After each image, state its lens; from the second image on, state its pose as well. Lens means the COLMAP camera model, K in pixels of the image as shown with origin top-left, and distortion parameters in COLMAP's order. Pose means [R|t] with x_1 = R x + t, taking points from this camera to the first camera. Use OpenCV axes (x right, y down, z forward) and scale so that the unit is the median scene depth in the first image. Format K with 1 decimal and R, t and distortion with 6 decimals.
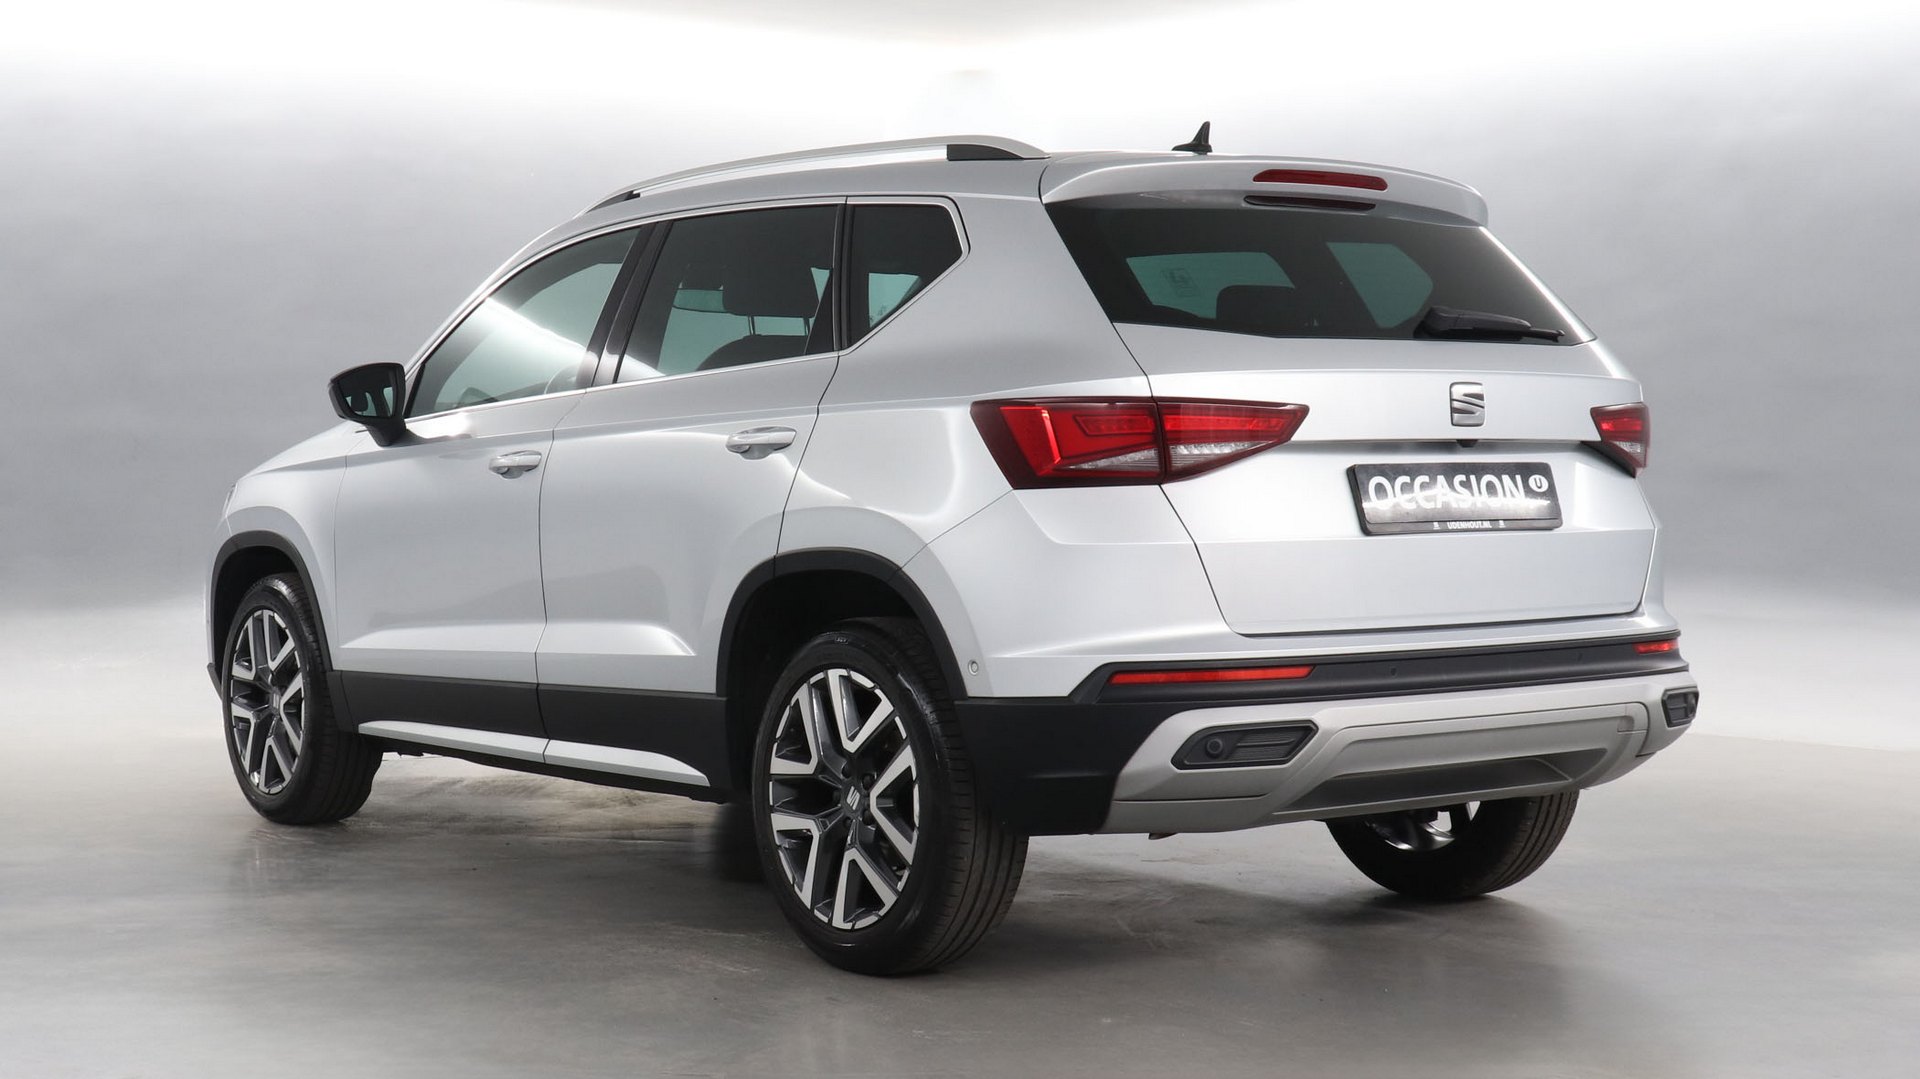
lens RADIAL K [[2977.8, 0, 960.0], [0, 2977.8, 539.5], [0, 0, 1]] dist [-0.019038, -0.001336]
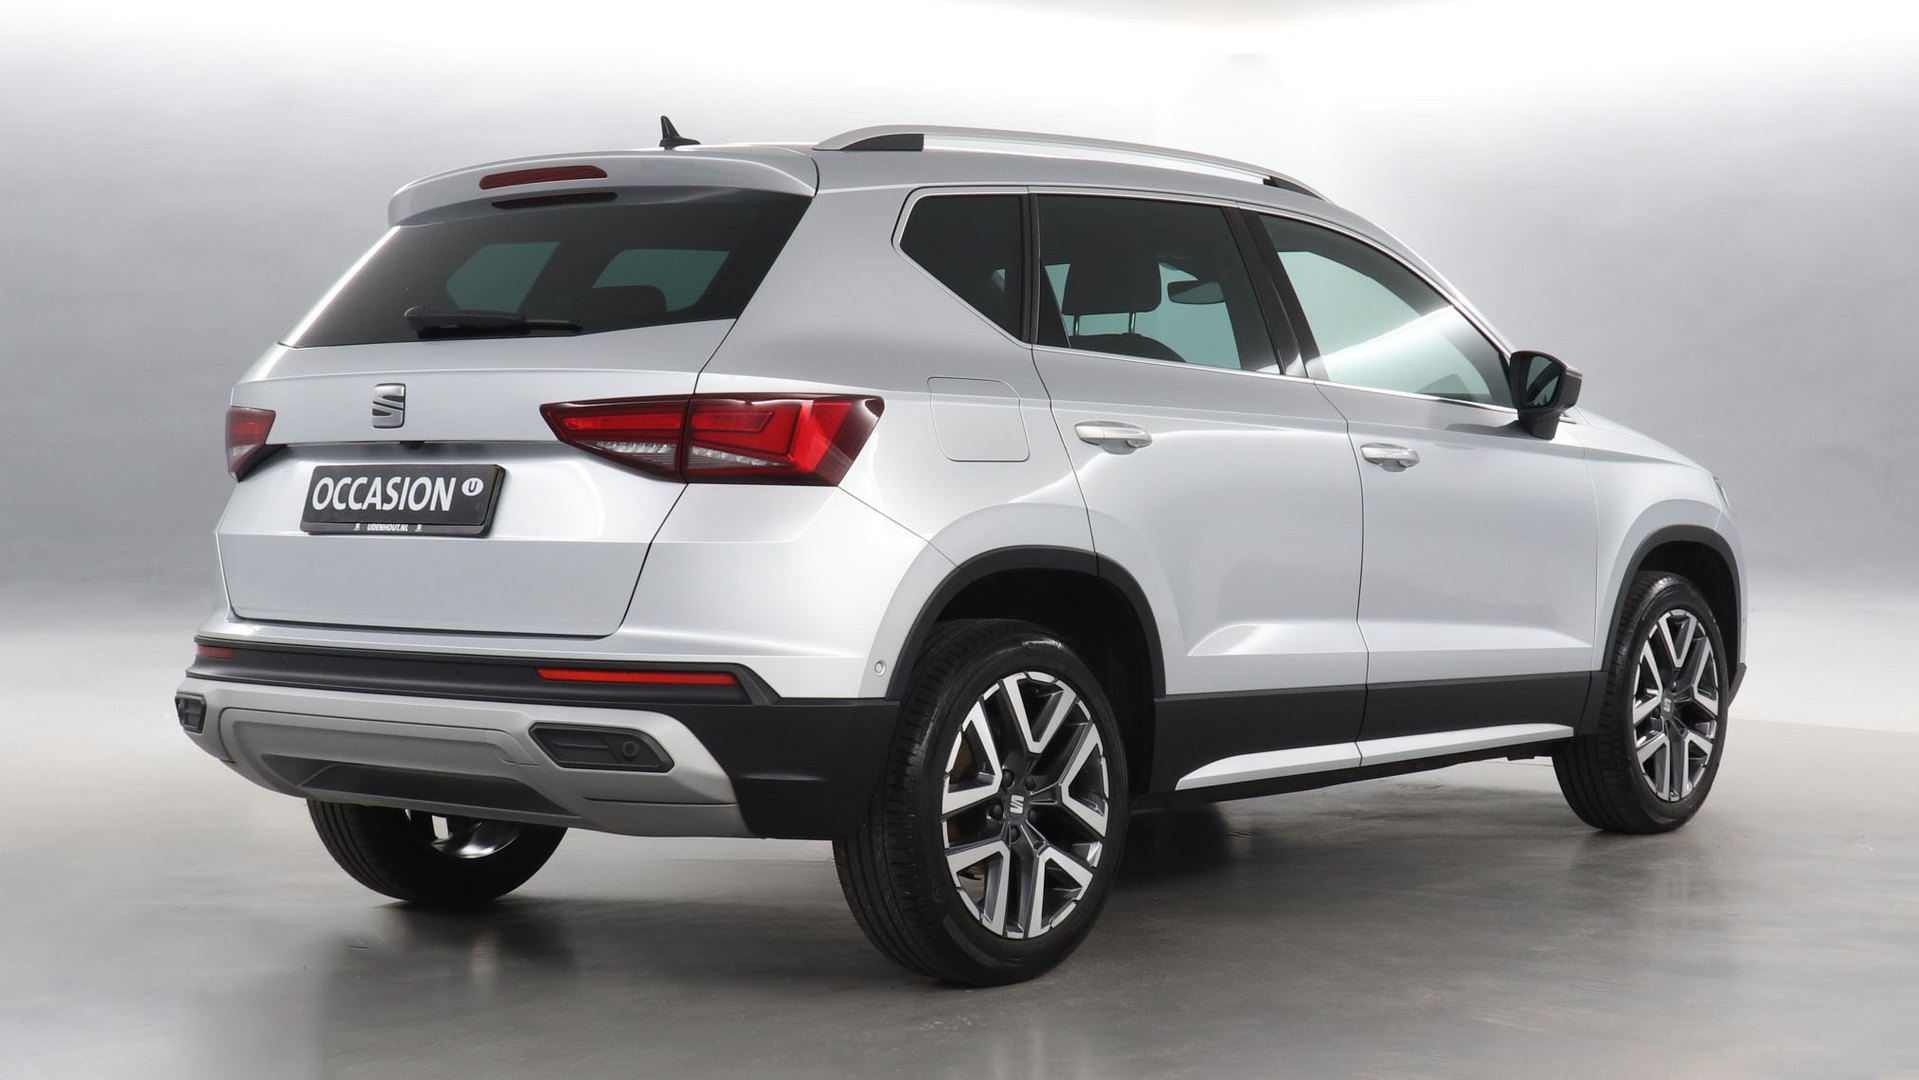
lens RADIAL K [[2976.3, 0, 959.5], [0, 2976.3, 540.0], [0, 0, 1]] dist [-0.019038, -0.001336]
pose [[0.205942, 0.031107, -0.978070, 1.179950], [-0.022465, 0.999382, 0.027054, -0.031862], [0.978306, 0.016401, 0.206513, 0.982571]]
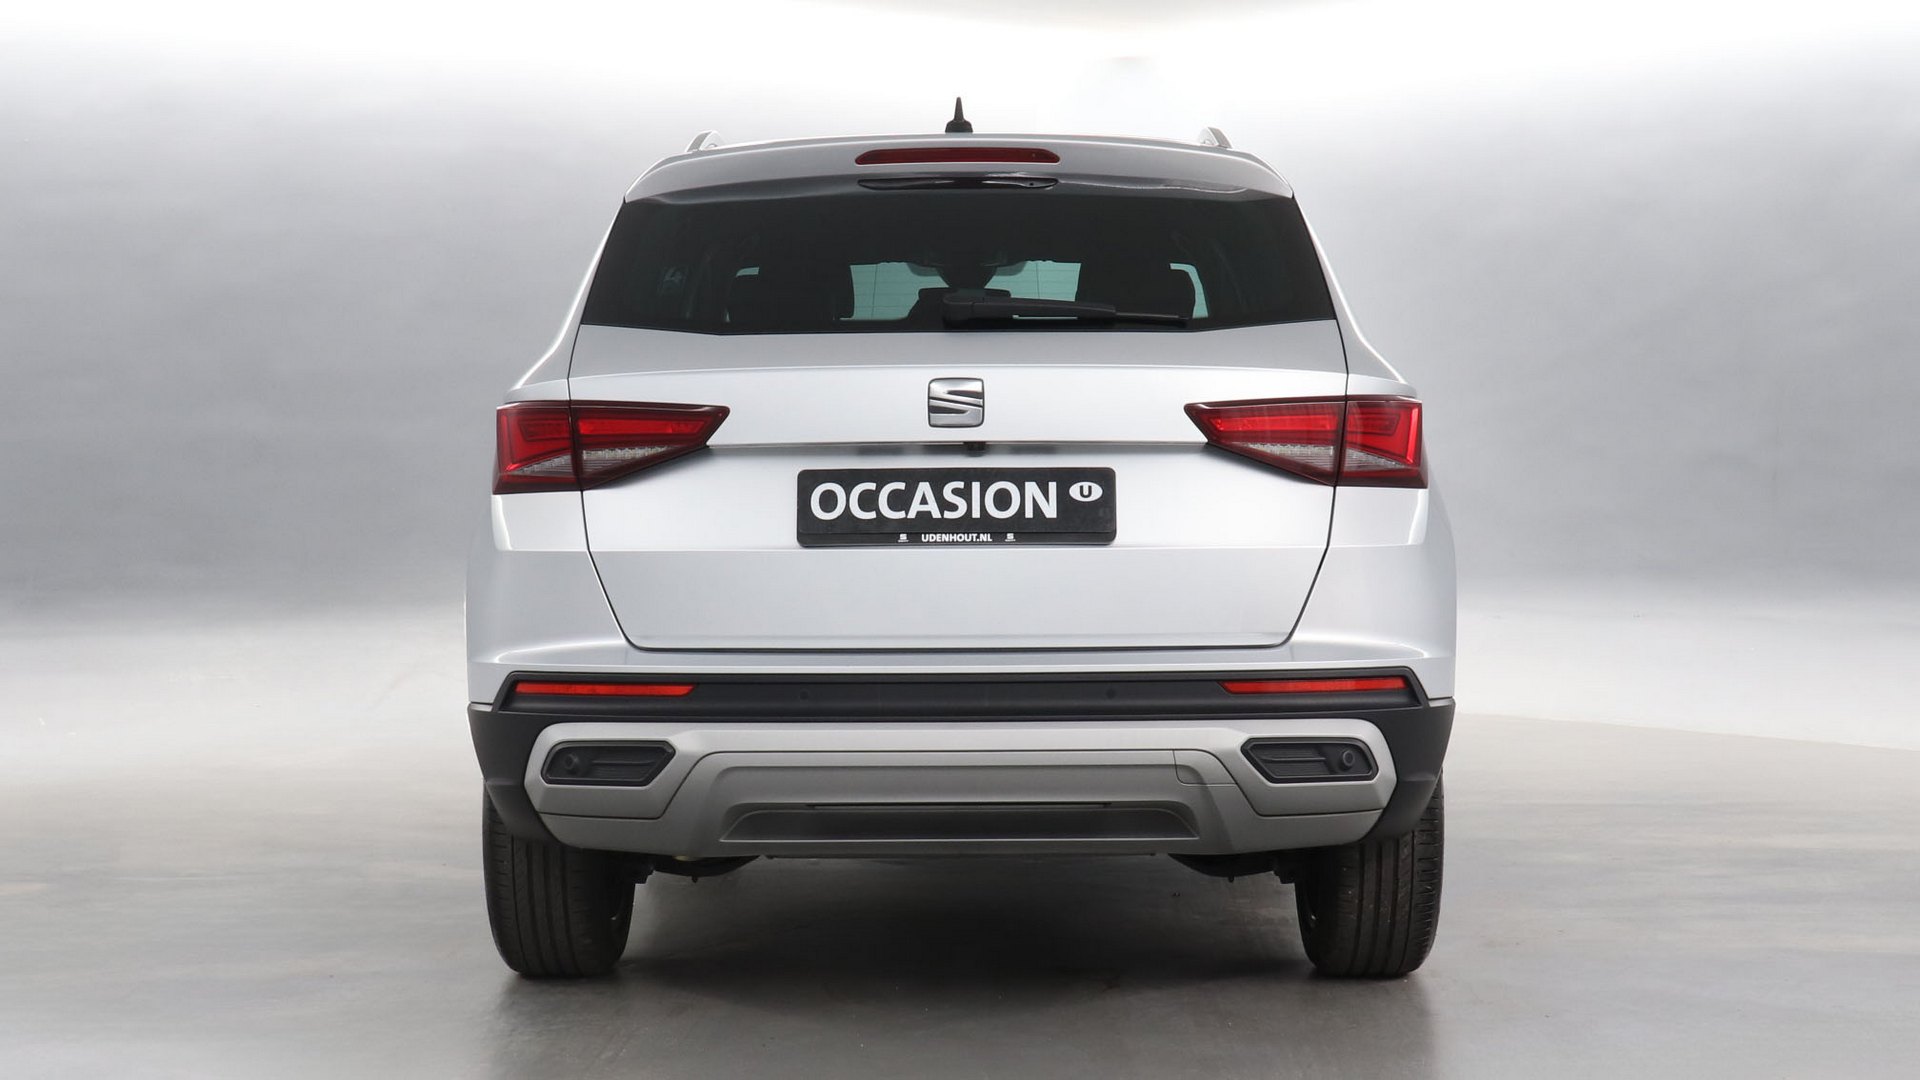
lens RADIAL K [[2977.8, 0, 960.0], [0, 2977.8, 540.0], [0, 0, 1]] dist [-0.019038, -0.001336]
pose [[0.782661, 0.017996, -0.622188, 0.728118], [-0.015531, 0.999835, 0.009383, -0.012640], [0.622254, 0.002319, 0.782812, 0.301796]]
